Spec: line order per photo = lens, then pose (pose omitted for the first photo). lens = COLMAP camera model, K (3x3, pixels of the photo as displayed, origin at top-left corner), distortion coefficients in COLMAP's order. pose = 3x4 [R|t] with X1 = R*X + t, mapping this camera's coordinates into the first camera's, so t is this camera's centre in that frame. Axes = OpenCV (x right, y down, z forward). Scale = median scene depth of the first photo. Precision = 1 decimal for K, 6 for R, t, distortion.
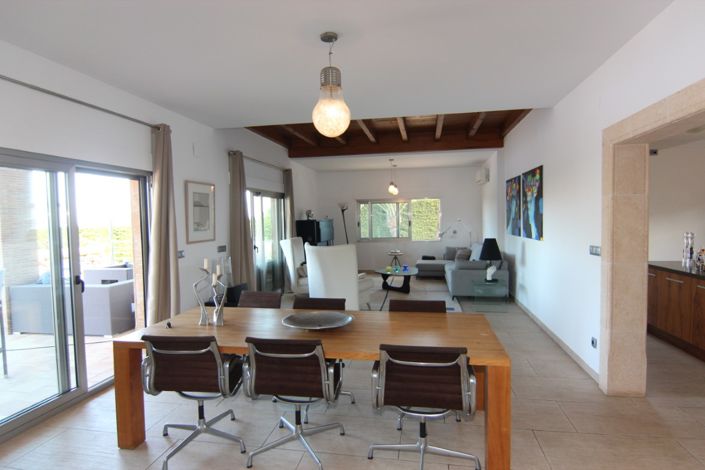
lens RADIAL K [[385.8, 0, 373.9], [0, 385.8, 236.3], [0, 0, 1]] dist [0.002912, -0.031389]
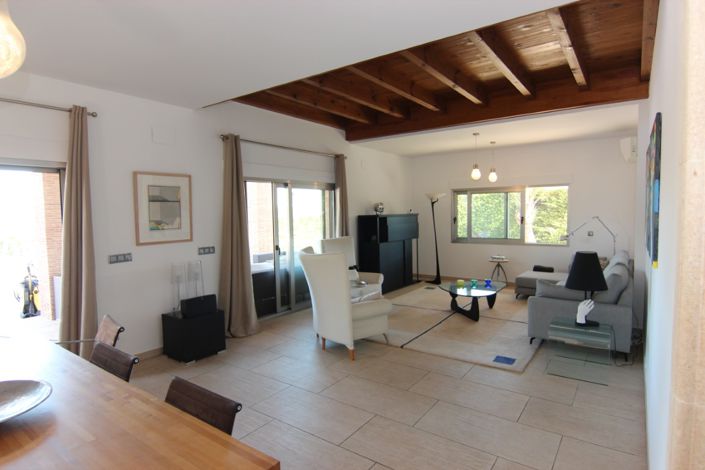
lens RADIAL K [[385.8, 0, 373.9], [0, 385.8, 236.3], [0, 0, 1]] dist [0.002912, -0.031389]
pose [[0.897118, 0.033084, -0.440550, 0.263190], [-0.022924, 0.999335, 0.028366, -0.026945], [0.441196, -0.015348, 0.897280, 0.334117]]
